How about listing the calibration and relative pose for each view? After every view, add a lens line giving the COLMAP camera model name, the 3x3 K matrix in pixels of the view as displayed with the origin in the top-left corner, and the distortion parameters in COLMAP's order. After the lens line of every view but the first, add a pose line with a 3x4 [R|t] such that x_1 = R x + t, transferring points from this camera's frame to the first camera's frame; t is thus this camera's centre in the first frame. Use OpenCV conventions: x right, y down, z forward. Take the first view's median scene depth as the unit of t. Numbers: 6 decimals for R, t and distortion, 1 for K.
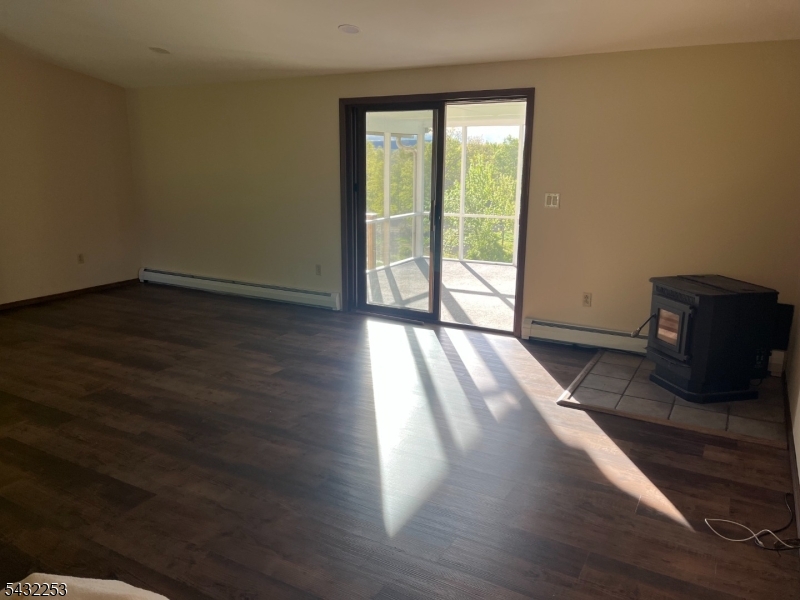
lens RADIAL K [[607.3, 0, 400.0], [0, 607.3, 300.0], [0, 0, 1]] dist [0.075233, -0.088457]
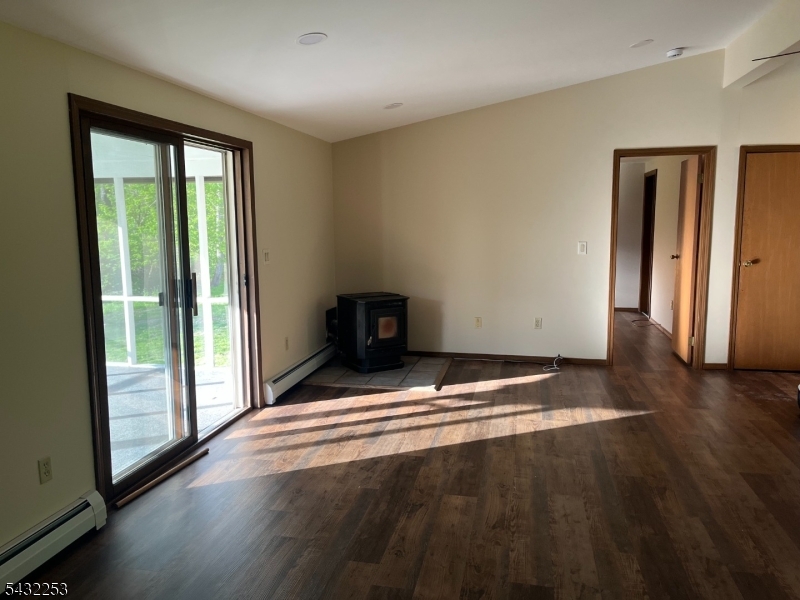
lens RADIAL K [[607.3, 0, 400.0], [0, 607.3, 300.0], [0, 0, 1]] dist [0.075233, -0.088457]
pose [[-0.305161, -0.131382, 0.943195, -0.921261], [0.216431, 0.954951, 0.203043, -0.302784], [-0.927380, 0.266098, -0.262978, 1.299721]]
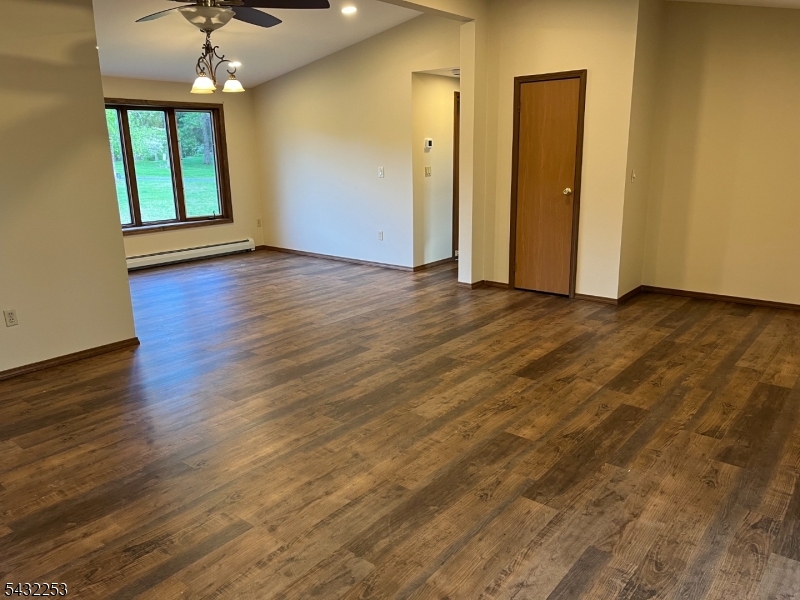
lens RADIAL K [[607.3, 0, 400.0], [0, 607.3, 300.0], [0, 0, 1]] dist [0.075233, -0.088457]
pose [[-0.168634, 0.242883, -0.955286, 0.516135], [-0.204872, 0.939363, 0.275000, -0.221042], [0.964153, 0.242085, -0.108648, 0.977146]]
